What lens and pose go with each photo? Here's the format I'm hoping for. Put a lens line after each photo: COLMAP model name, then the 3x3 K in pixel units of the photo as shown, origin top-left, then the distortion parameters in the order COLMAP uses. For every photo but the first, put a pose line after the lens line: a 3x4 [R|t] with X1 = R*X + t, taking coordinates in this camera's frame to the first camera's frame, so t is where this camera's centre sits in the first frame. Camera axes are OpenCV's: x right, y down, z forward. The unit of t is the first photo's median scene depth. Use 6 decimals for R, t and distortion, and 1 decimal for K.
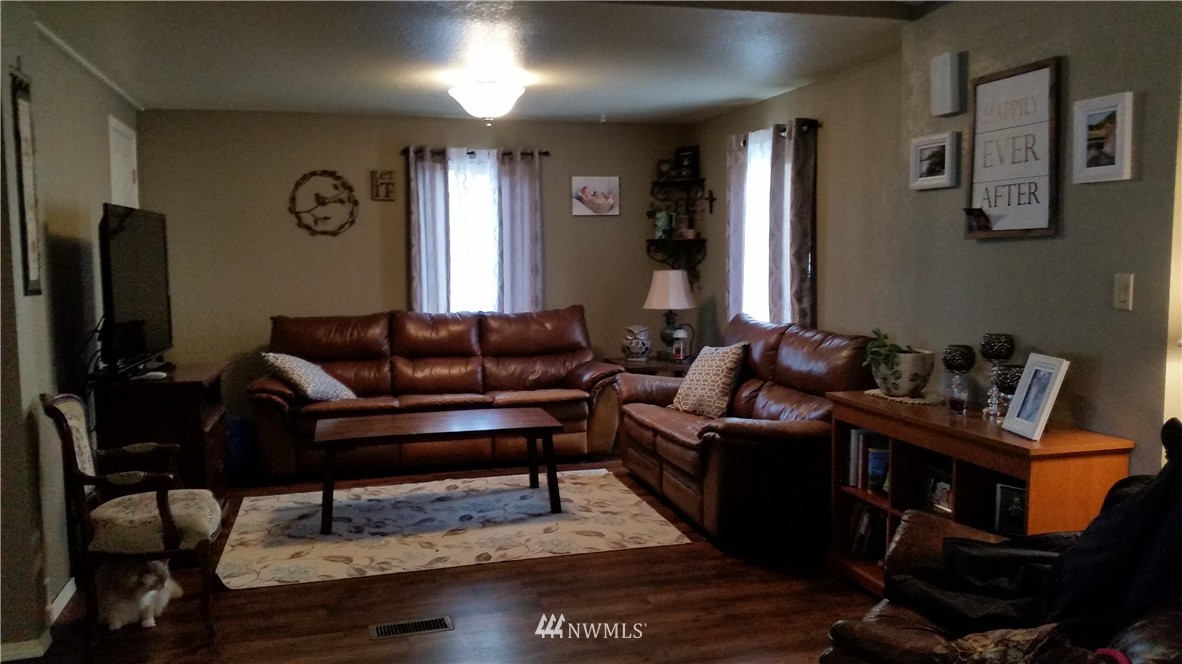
lens RADIAL K [[950.3, 0, 552.3], [0, 950.3, 334.7], [0, 0, 1]] dist [0.162776, -0.384472]
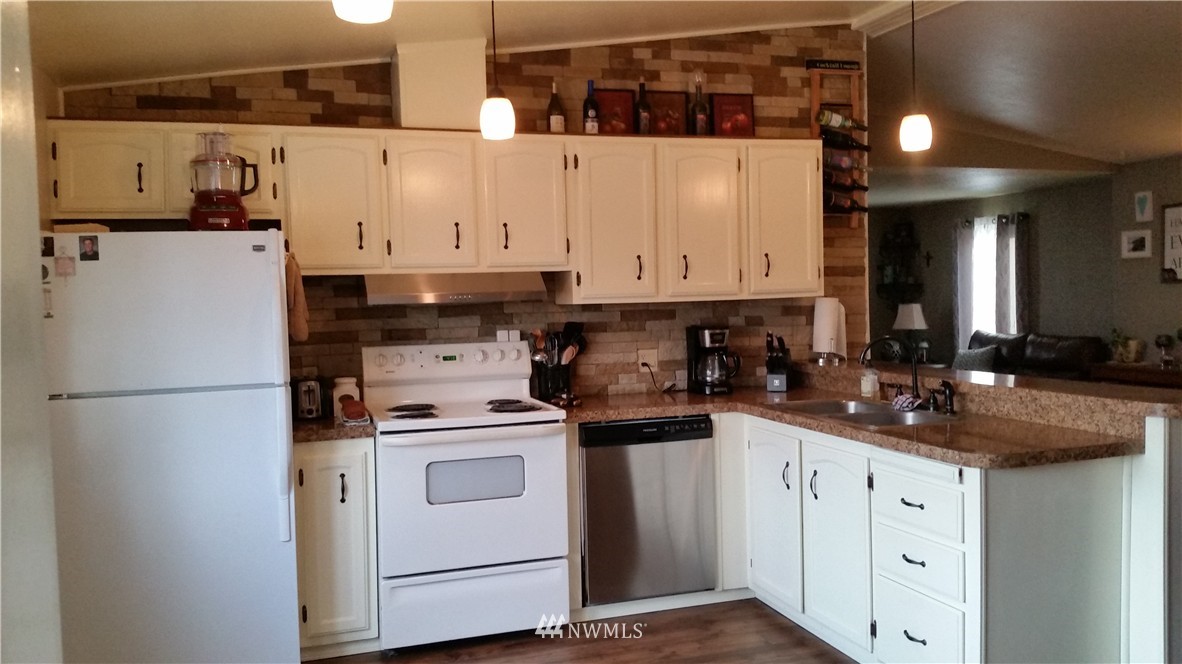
lens RADIAL K [[937.2, 0, 591.0], [0, 937.2, 332.0], [0, 0, 1]] dist [0.084931, -0.202768]
pose [[0.998552, -0.014693, 0.051742, -0.654715], [0.017220, 0.998663, -0.048749, 0.059418], [-0.050956, 0.049570, 0.997470, -0.679192]]
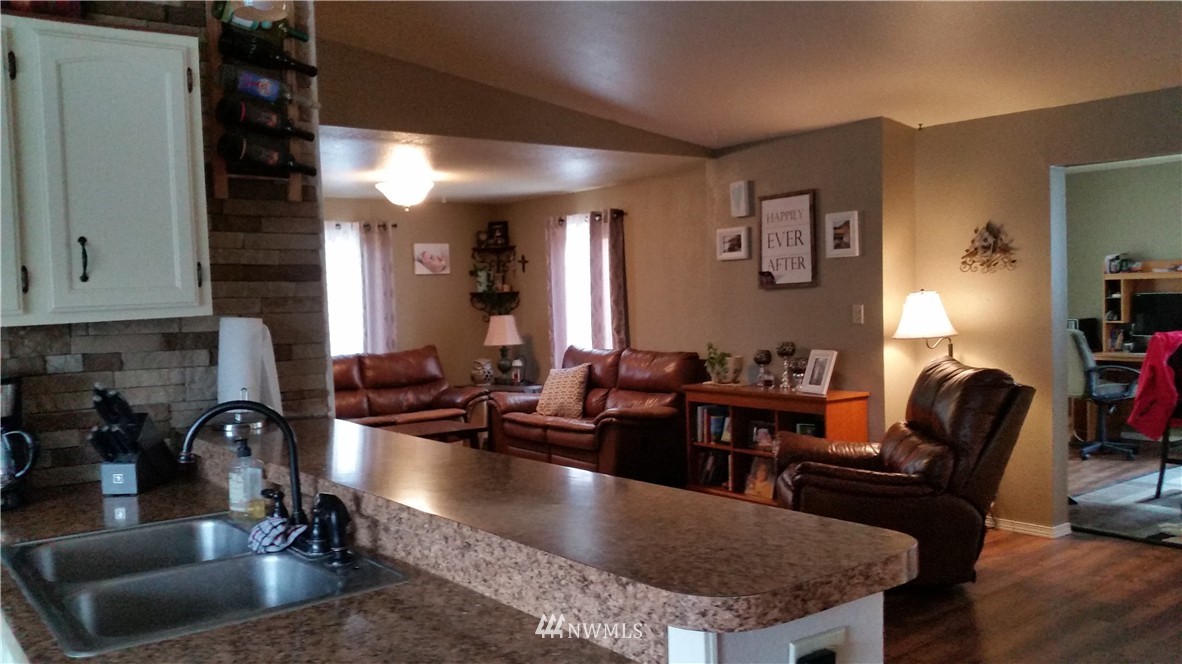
lens RADIAL K [[950.3, 0, 552.3], [0, 950.3, 334.7], [0, 0, 1]] dist [0.162776, -0.384472]
pose [[0.932085, -0.035469, 0.360499, -0.400391], [0.054965, 0.997520, -0.043971, 0.027892], [-0.358045, 0.060799, 0.931723, -0.340473]]
